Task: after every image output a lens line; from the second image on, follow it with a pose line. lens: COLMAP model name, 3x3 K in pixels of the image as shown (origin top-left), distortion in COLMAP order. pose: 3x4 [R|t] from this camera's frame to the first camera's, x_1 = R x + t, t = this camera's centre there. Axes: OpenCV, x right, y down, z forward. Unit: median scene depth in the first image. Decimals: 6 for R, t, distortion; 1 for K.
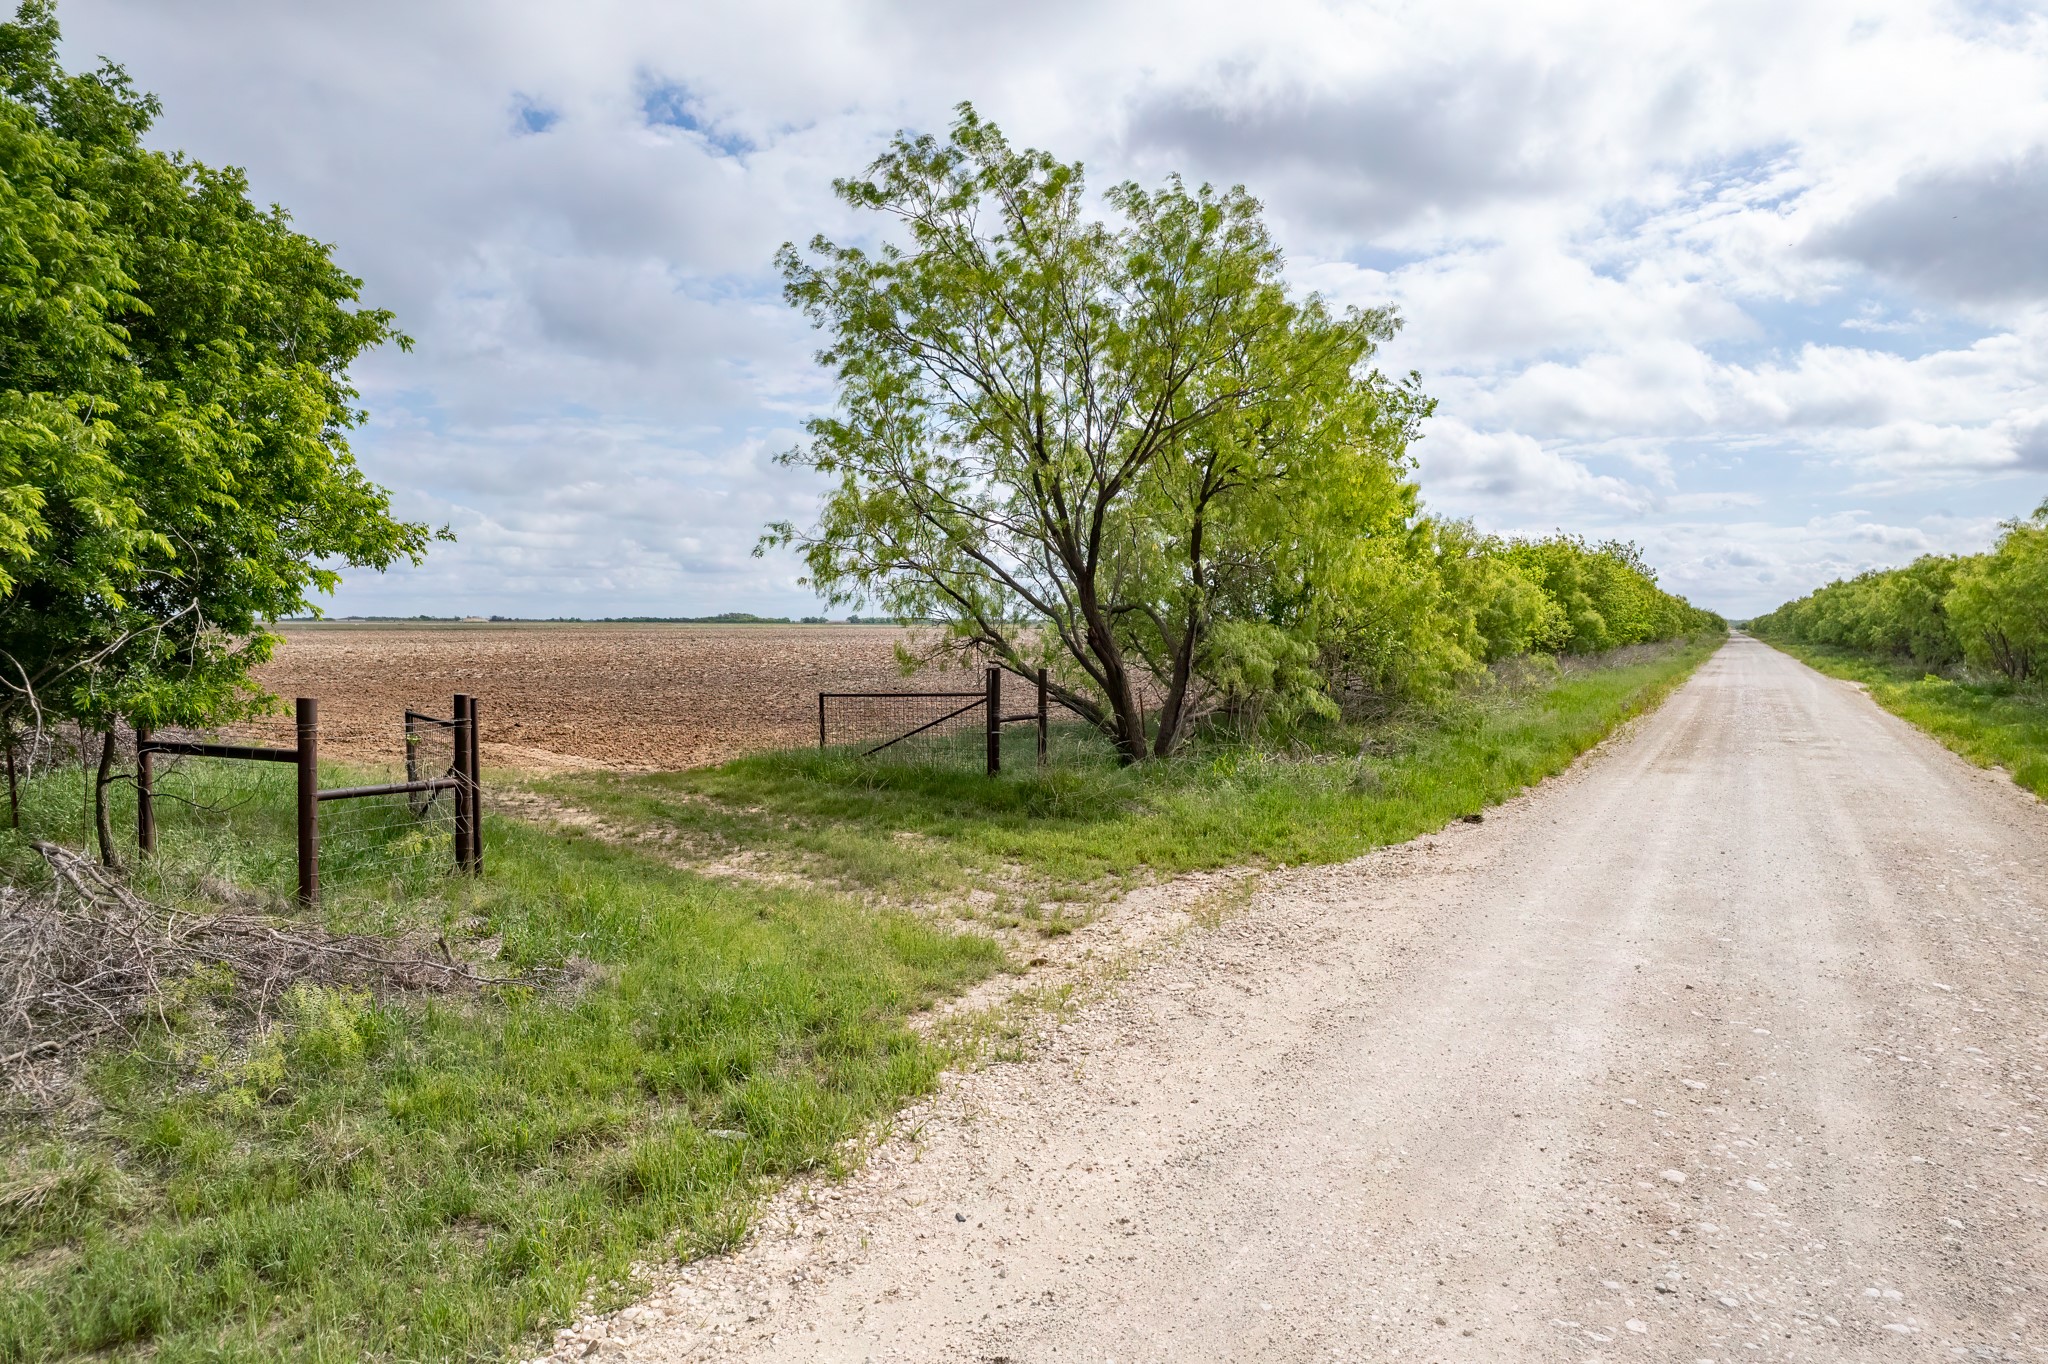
lens RADIAL K [[1316.5, 0, 1013.7], [0, 1316.5, 679.8], [0, 0, 1]] dist [-0.075534, 0.067722]
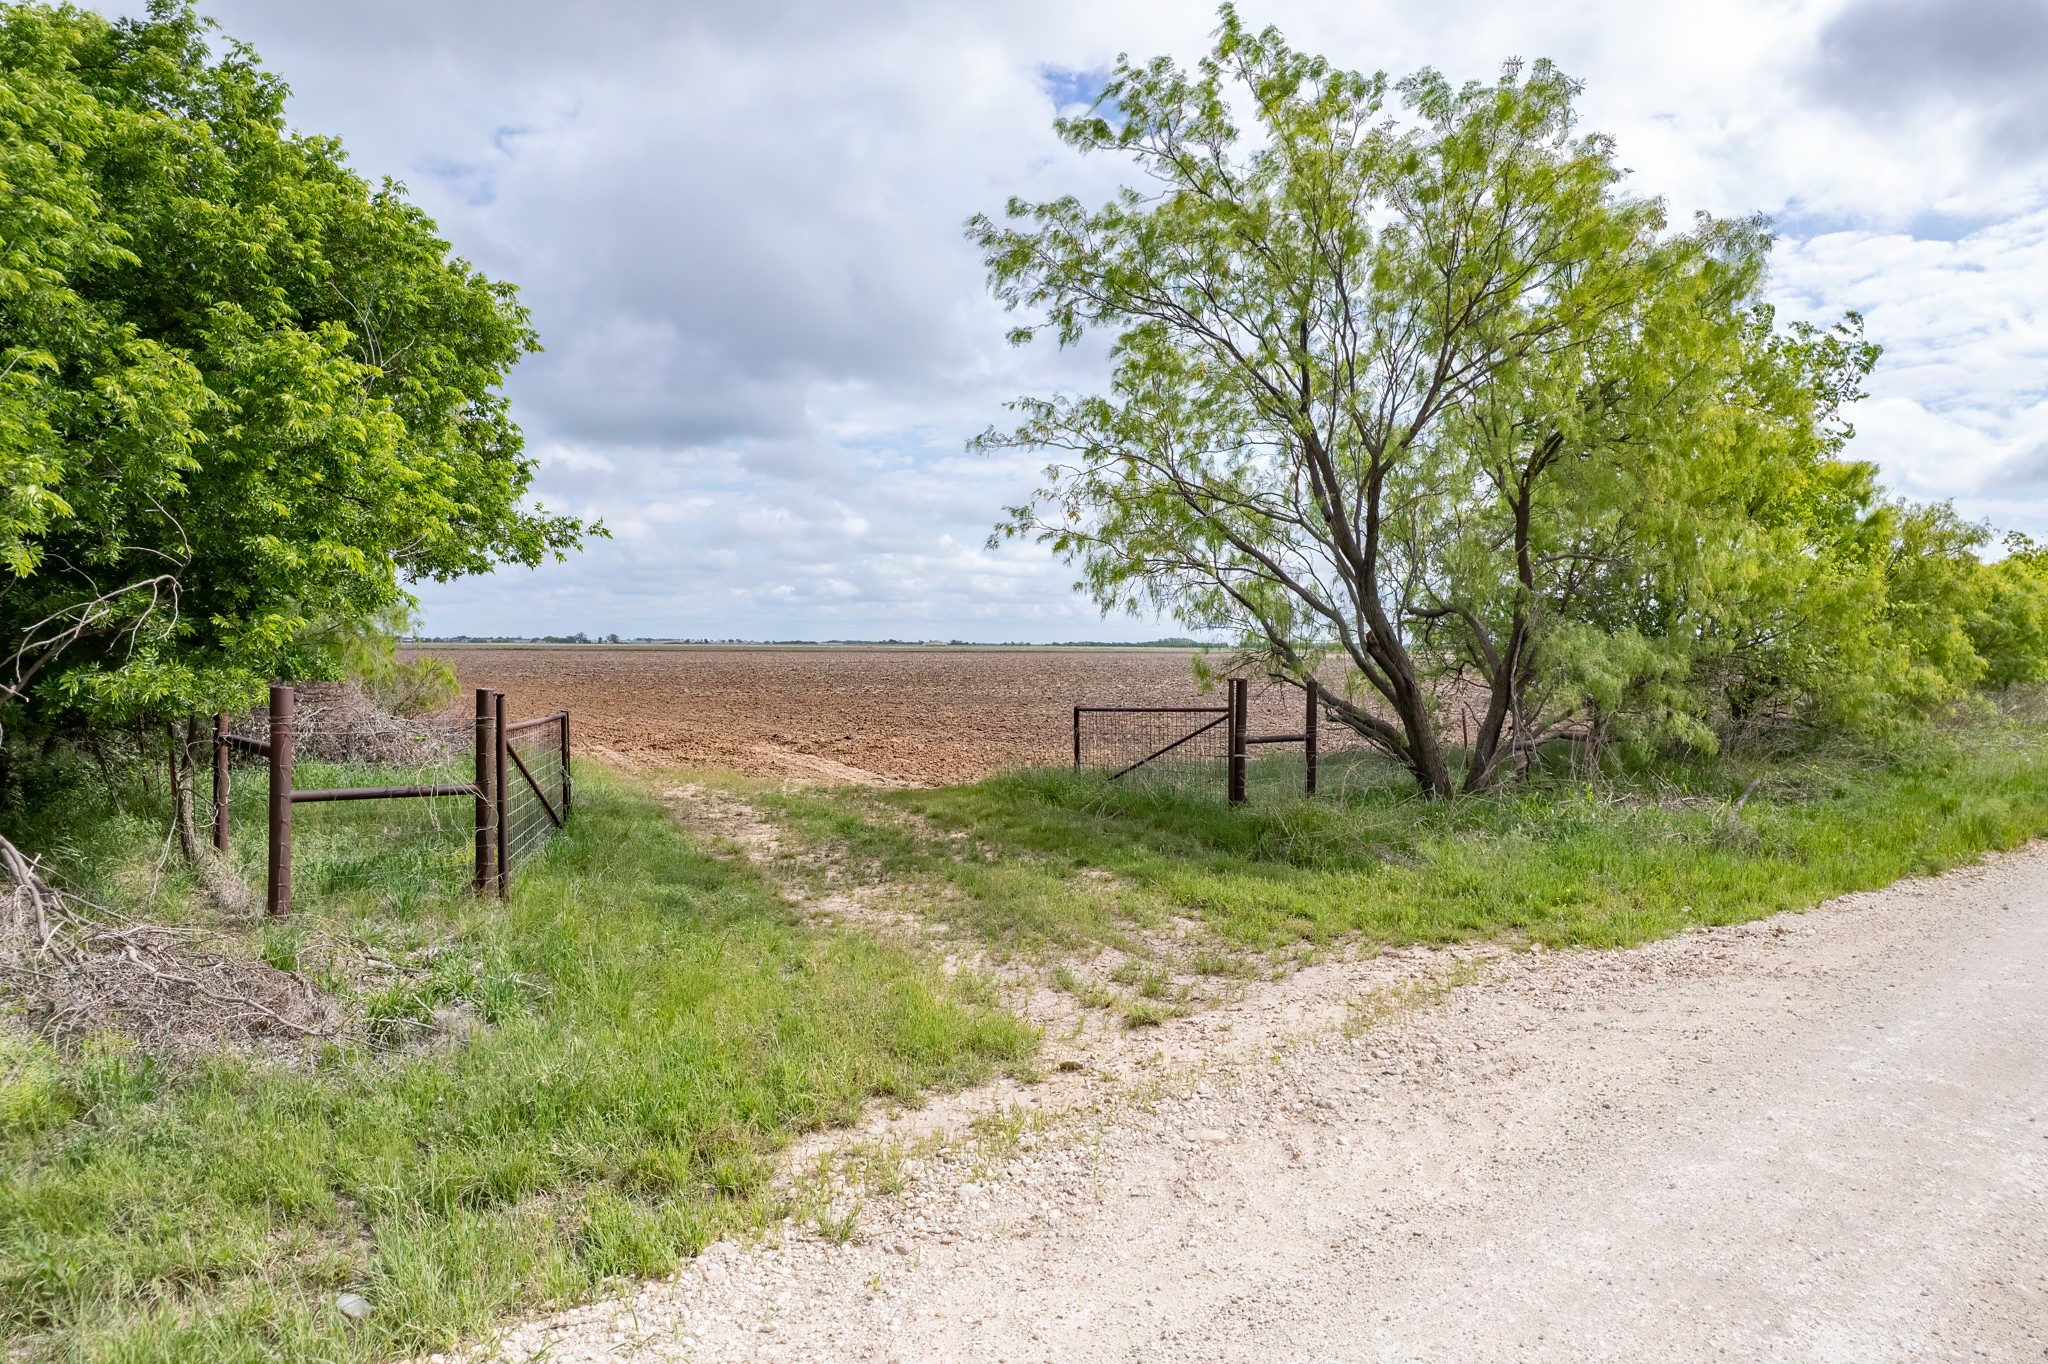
lens RADIAL K [[1316.5, 0, 1033.7], [0, 1316.5, 675.9], [0, 0, 1]] dist [-0.075534, 0.067722]
pose [[0.950071, 0.010536, -0.311856, 0.112342], [-0.017427, 0.999662, -0.019316, 0.007335], [0.311547, 0.023786, 0.949933, 0.153944]]
